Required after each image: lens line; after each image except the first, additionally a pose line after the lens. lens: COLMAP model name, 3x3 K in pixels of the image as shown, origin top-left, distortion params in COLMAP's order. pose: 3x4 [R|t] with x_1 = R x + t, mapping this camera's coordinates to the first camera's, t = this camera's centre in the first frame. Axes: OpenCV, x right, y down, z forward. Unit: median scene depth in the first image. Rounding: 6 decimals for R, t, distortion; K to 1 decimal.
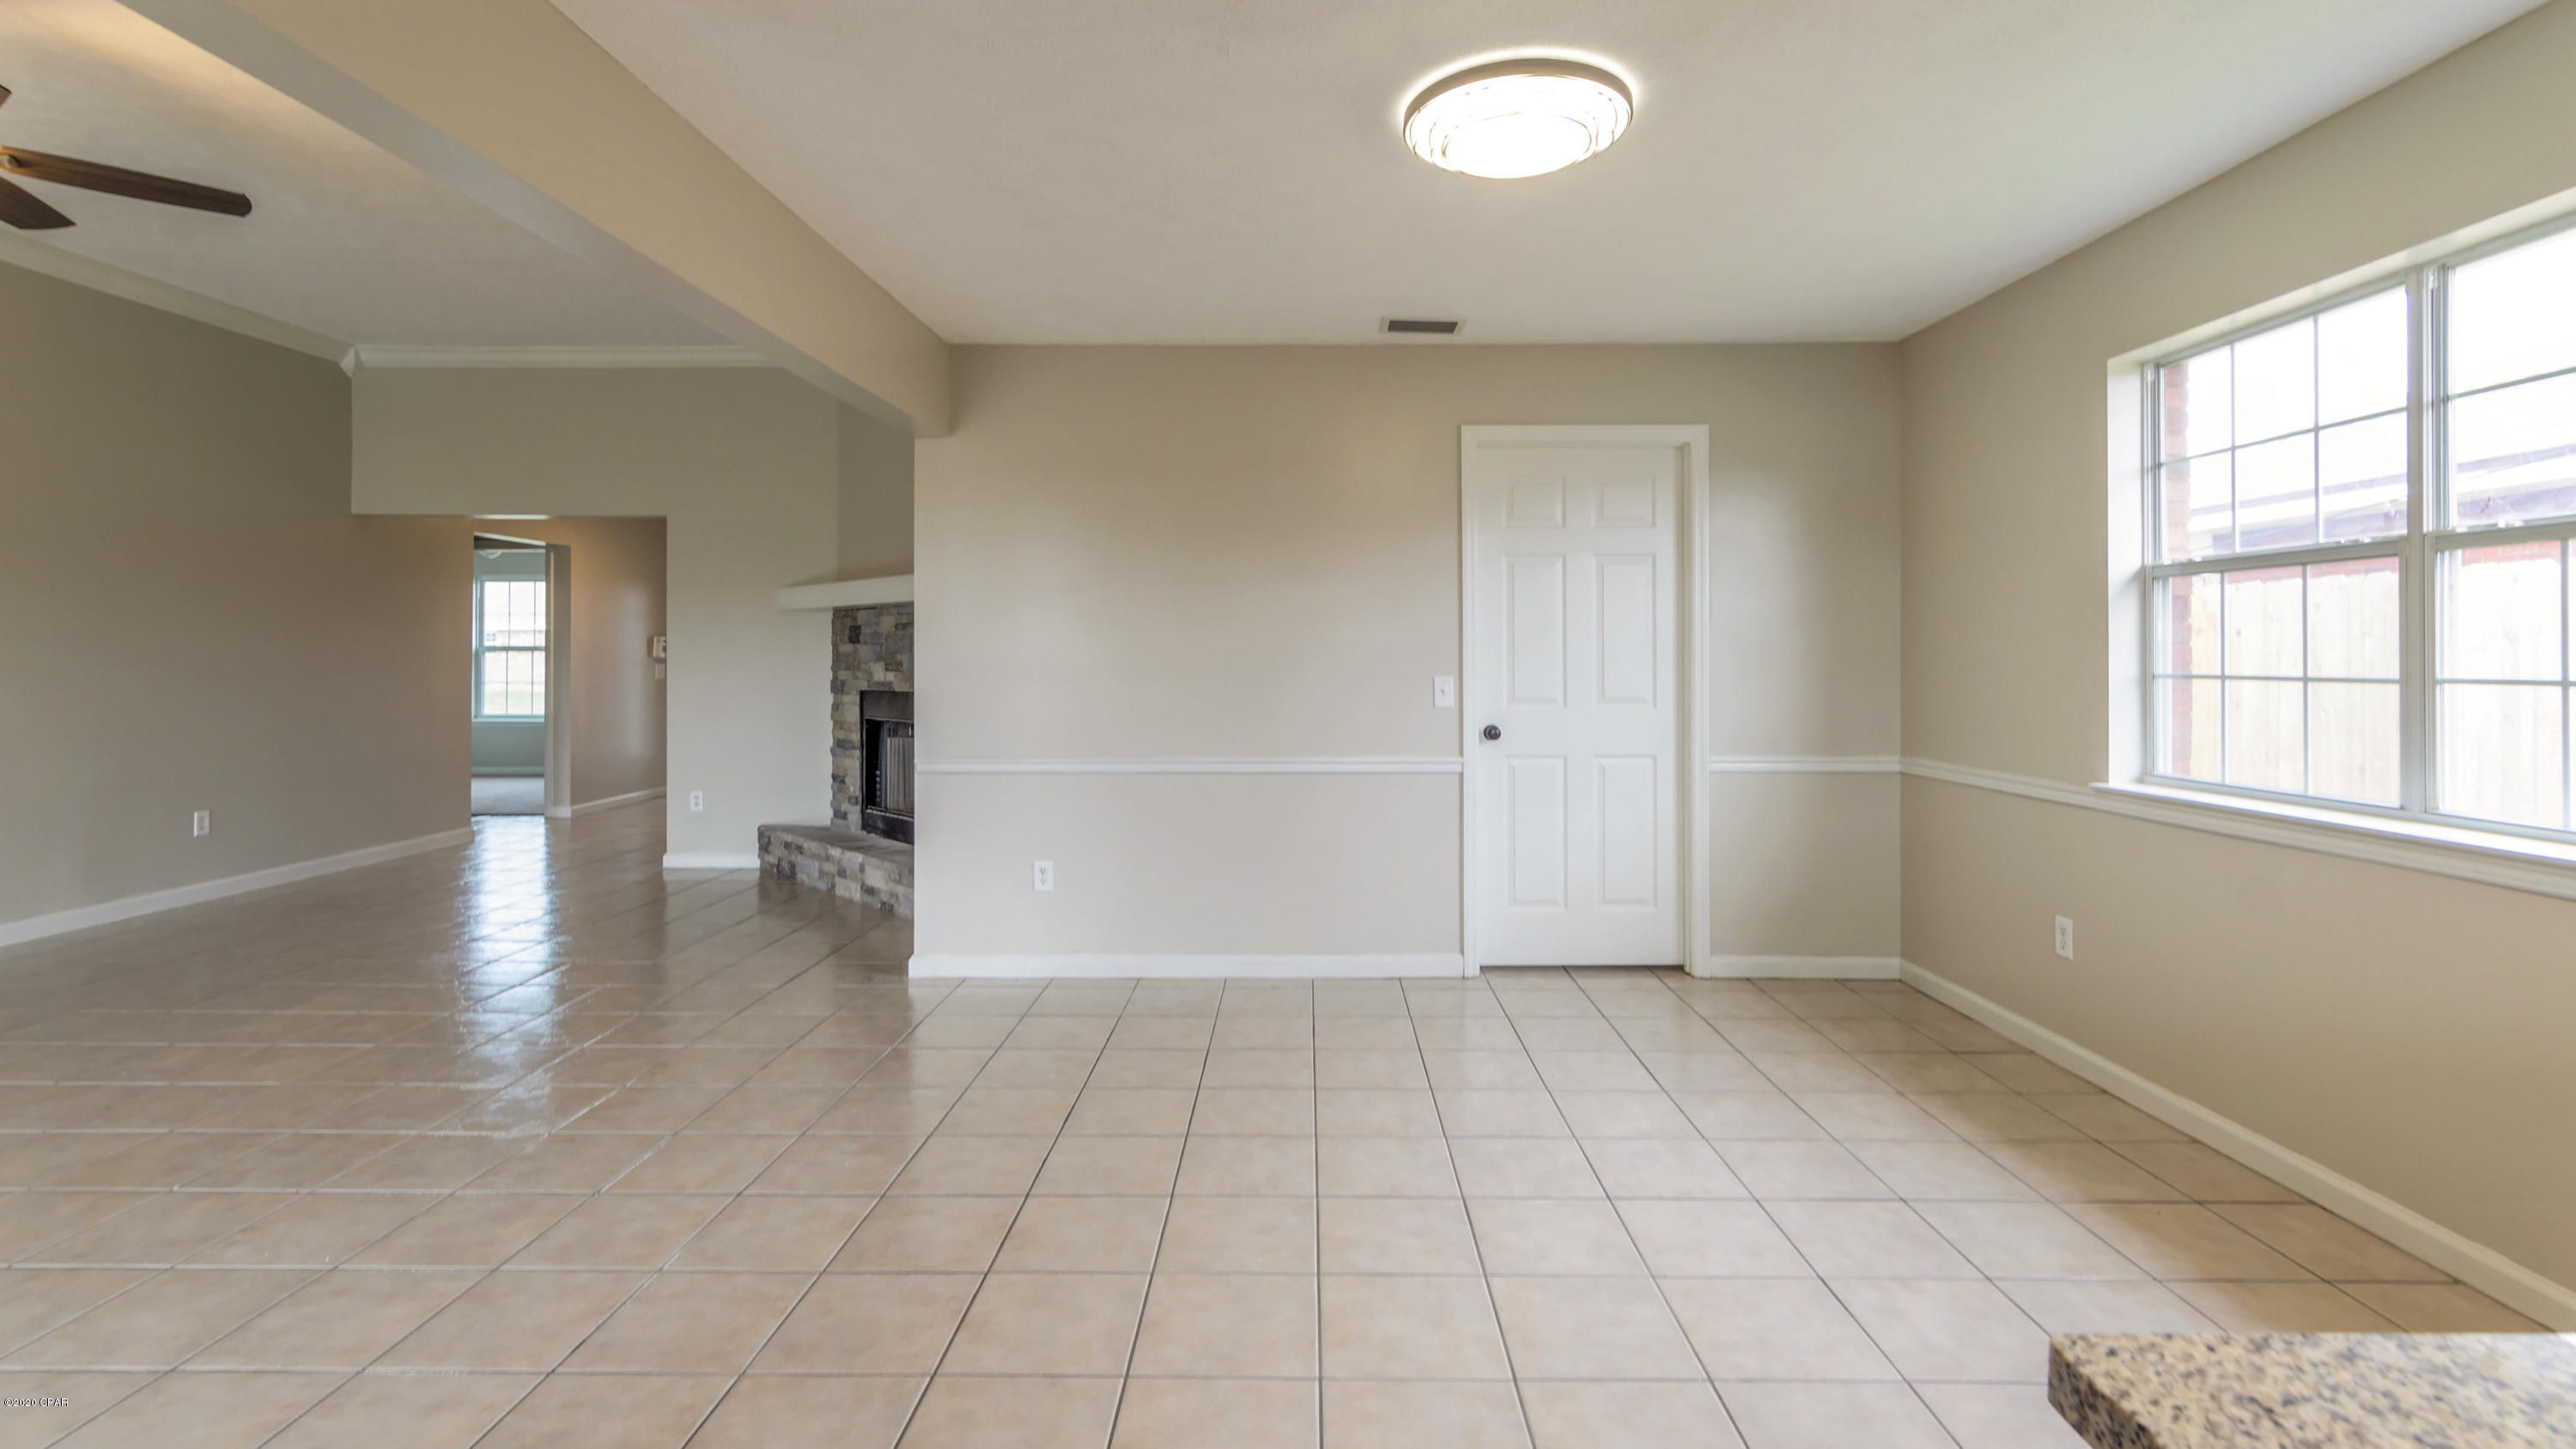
lens RADIAL K [[1153.1, 0, 1291.5], [0, 1153.1, 656.1], [0, 0, 1]] dist [0.001298, 0.000176]
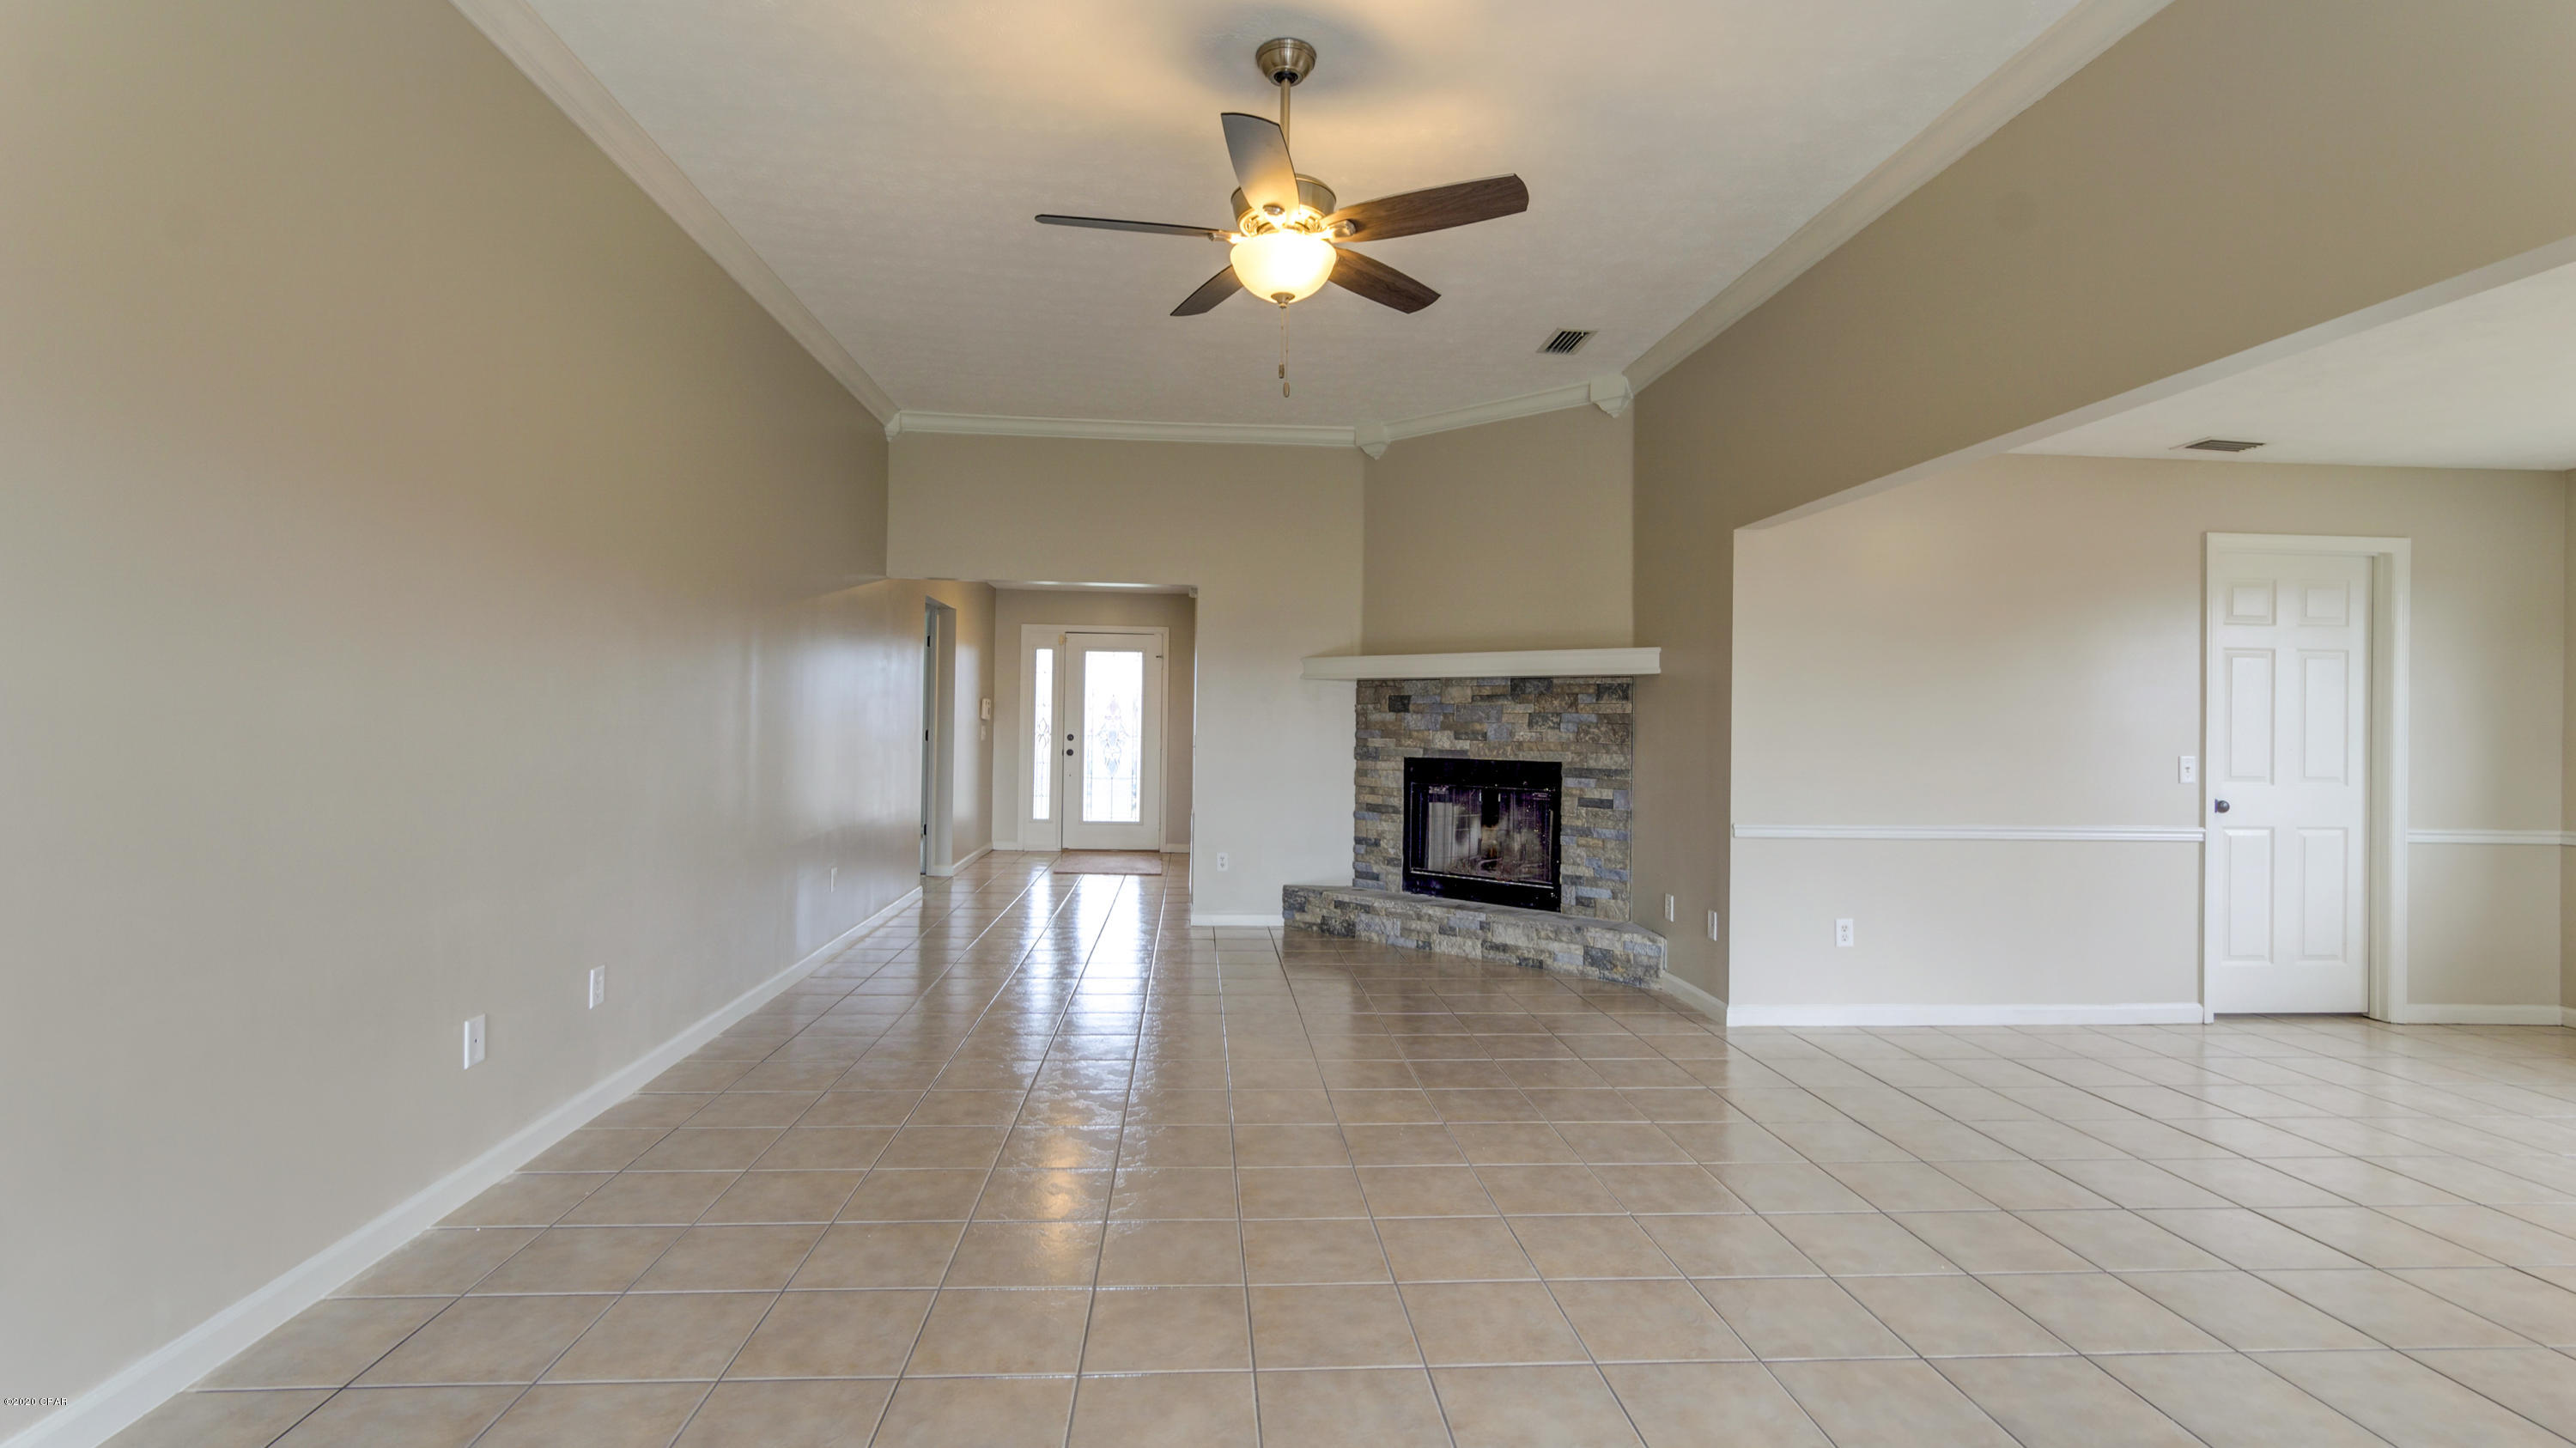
lens RADIAL K [[1139.5, 0, 1290.0], [0, 1139.5, 722.6], [0, 0, 1]] dist [-0.002729, 0.000210]
pose [[0.997106, 0.016696, 0.074171, -0.605409], [-0.016710, 0.999860, -0.000426, 0.000439], [-0.074168, -0.000815, 0.997245, -0.028249]]
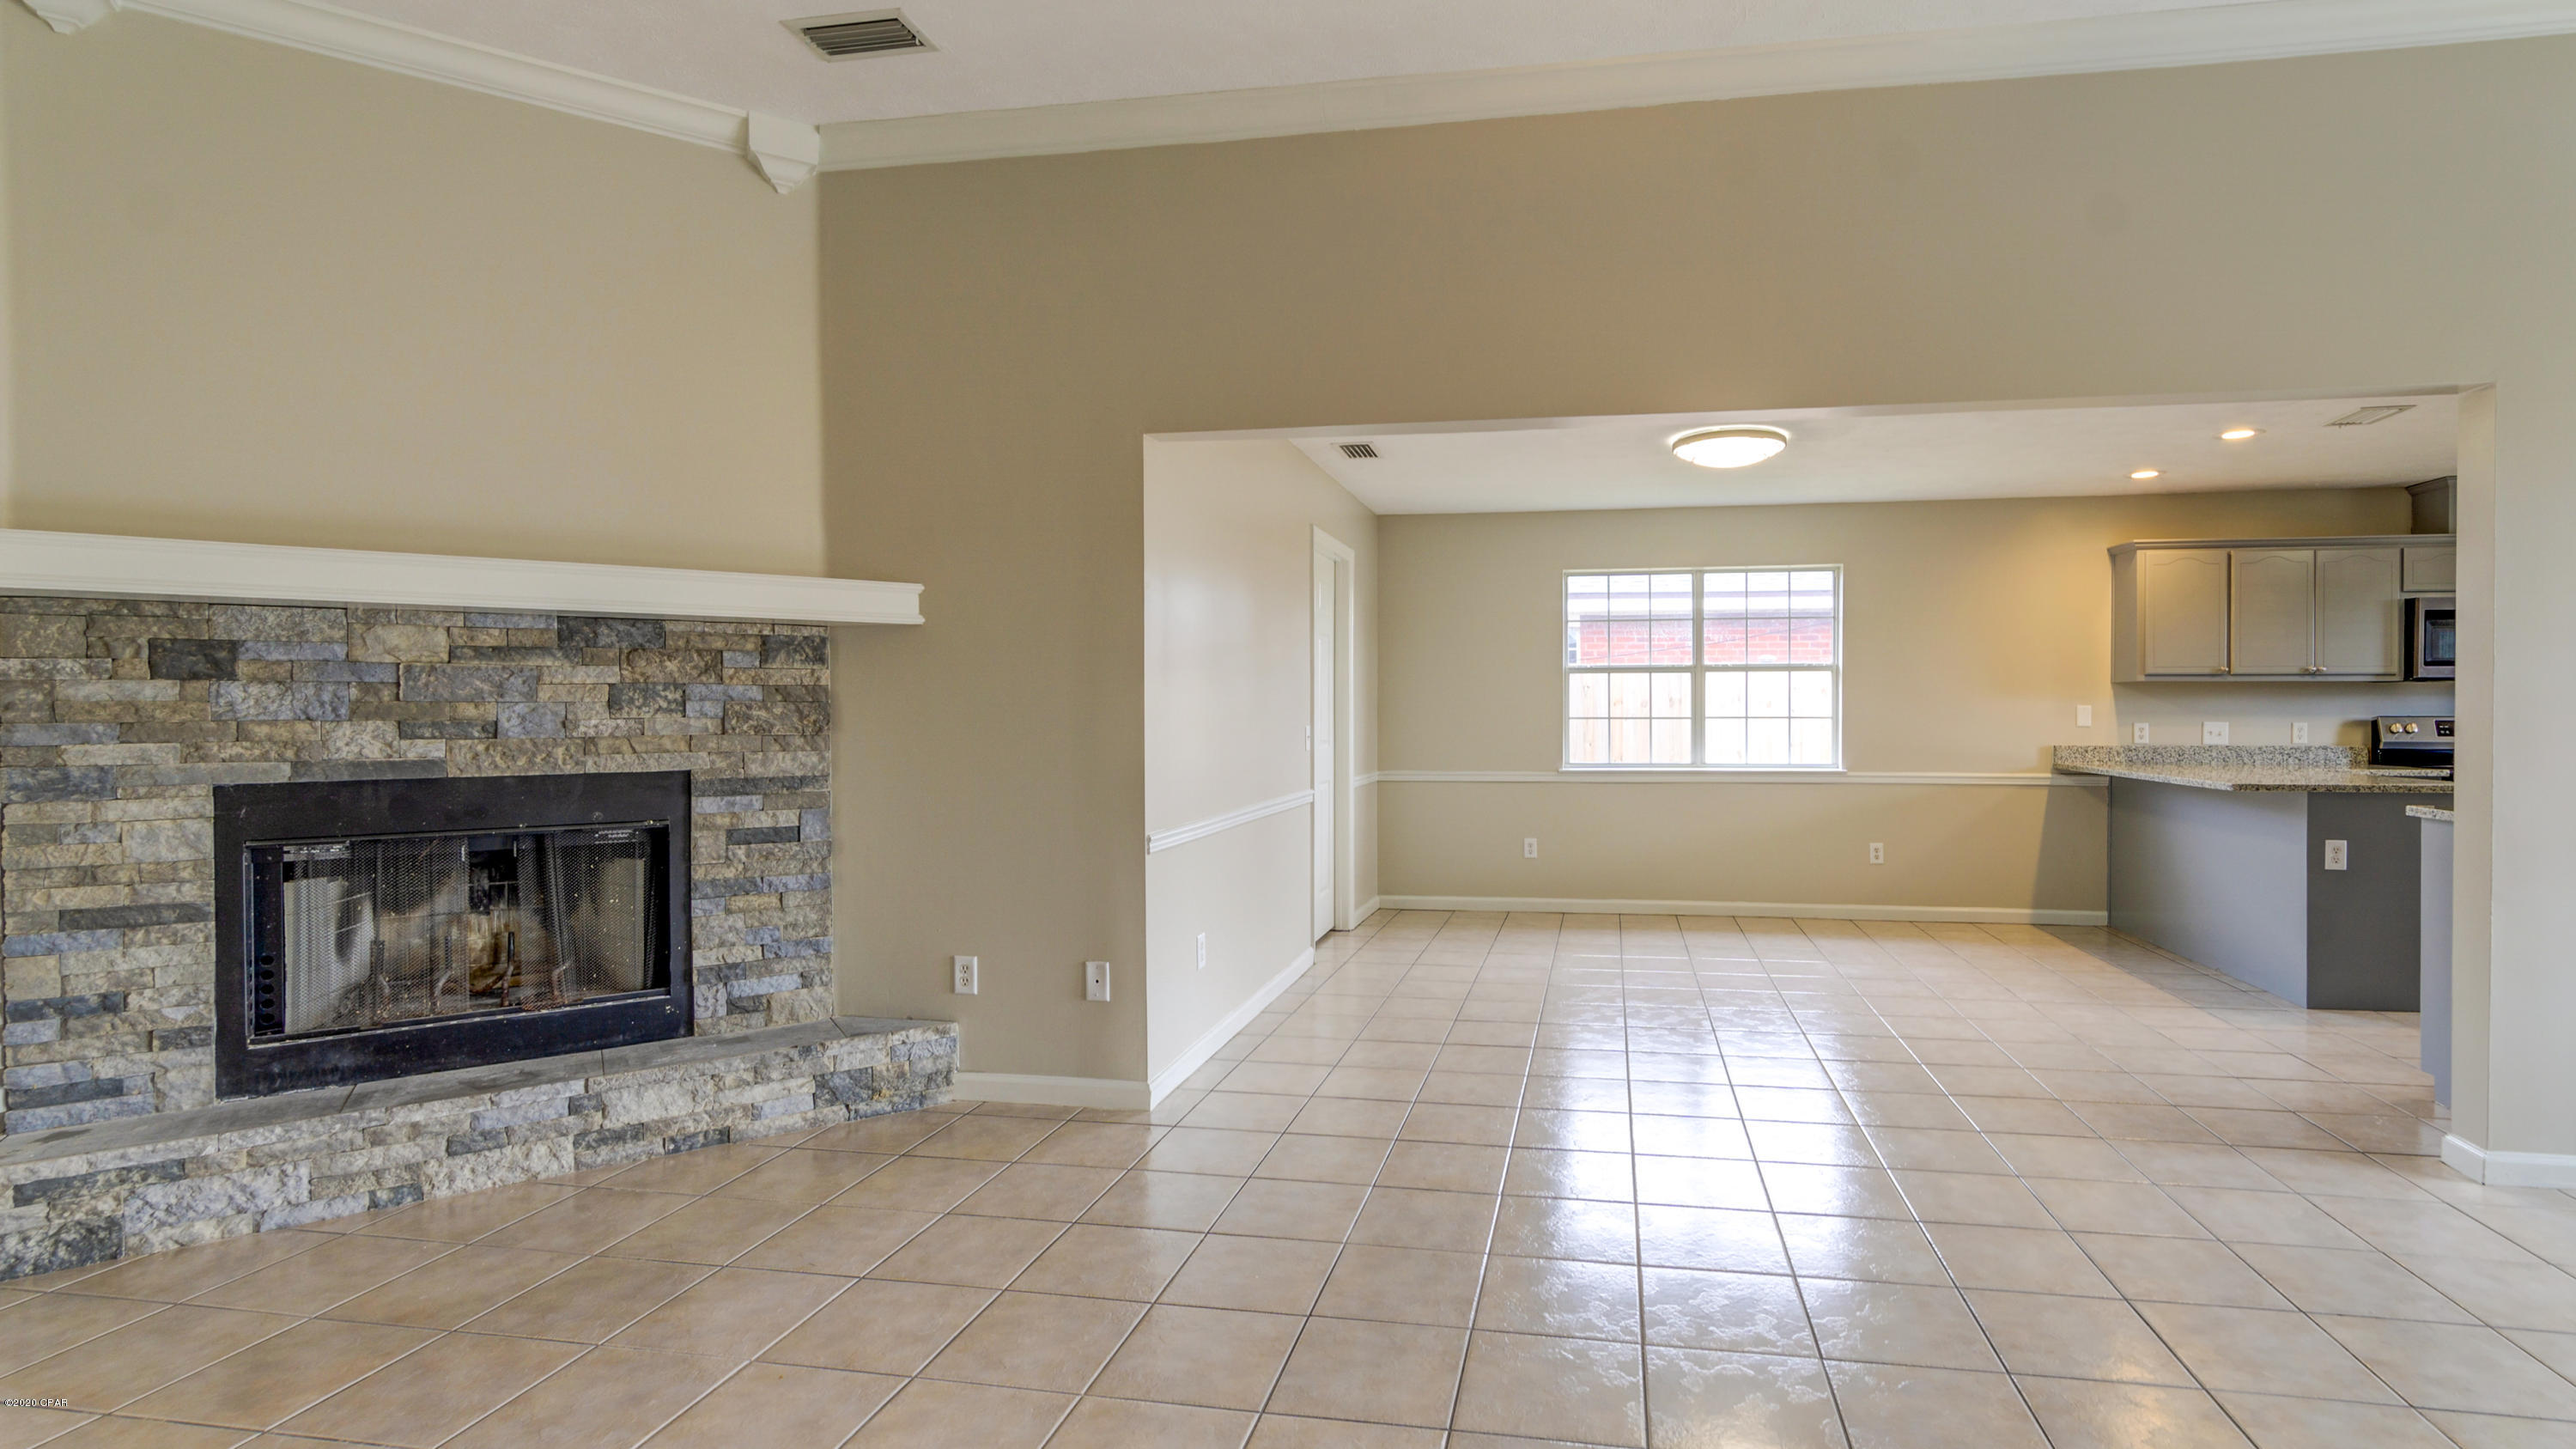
lens RADIAL K [[1198.2, 0, 1331.4], [0, 1198.2, 721.1], [0, 0, 1]] dist [0.000930, 0.000174]
pose [[0.168312, -0.008607, 0.985696, -0.826119], [0.000644, 0.999963, 0.008621, 0.001262], [-0.985734, -0.000816, 0.168311, 0.541829]]
